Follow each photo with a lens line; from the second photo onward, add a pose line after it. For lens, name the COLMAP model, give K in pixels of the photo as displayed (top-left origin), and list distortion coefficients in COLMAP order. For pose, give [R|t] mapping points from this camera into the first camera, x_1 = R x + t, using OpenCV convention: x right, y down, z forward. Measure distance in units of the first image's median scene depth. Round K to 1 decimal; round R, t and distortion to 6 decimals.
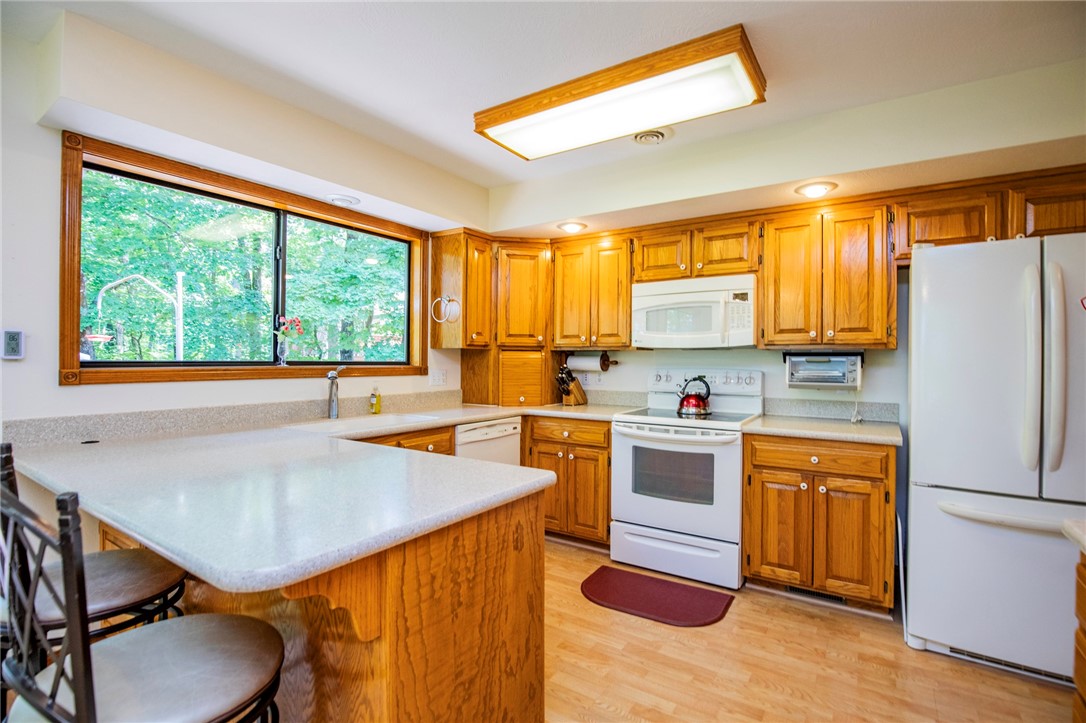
lens RADIAL K [[506.6, 0, 553.7], [0, 506.6, 358.0], [0, 0, 1]] dist [-0.040870, 0.009583]
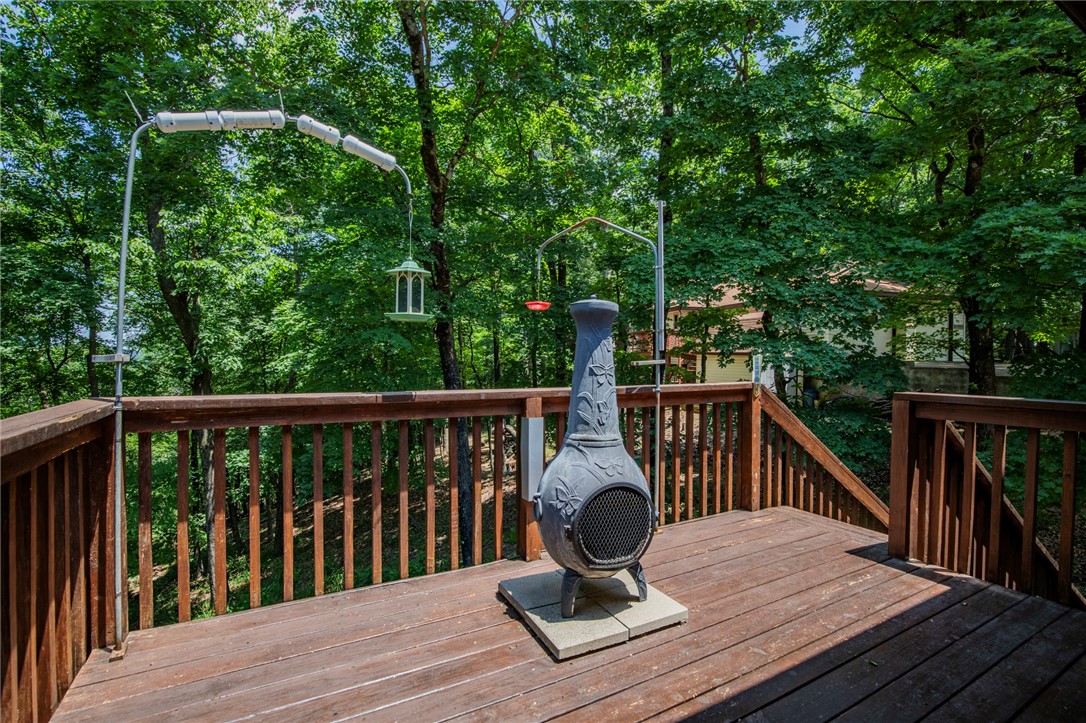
lens RADIAL K [[506.6, 0, 553.7], [0, 506.6, 358.0], [0, 0, 1]] dist [-0.040870, 0.009583]
pose [[0.887433, 0.000146, -0.460936, -0.823254], [0.000272, 1.000000, 0.000841, 0.069661], [0.460936, -0.000872, 0.887433, 0.446651]]
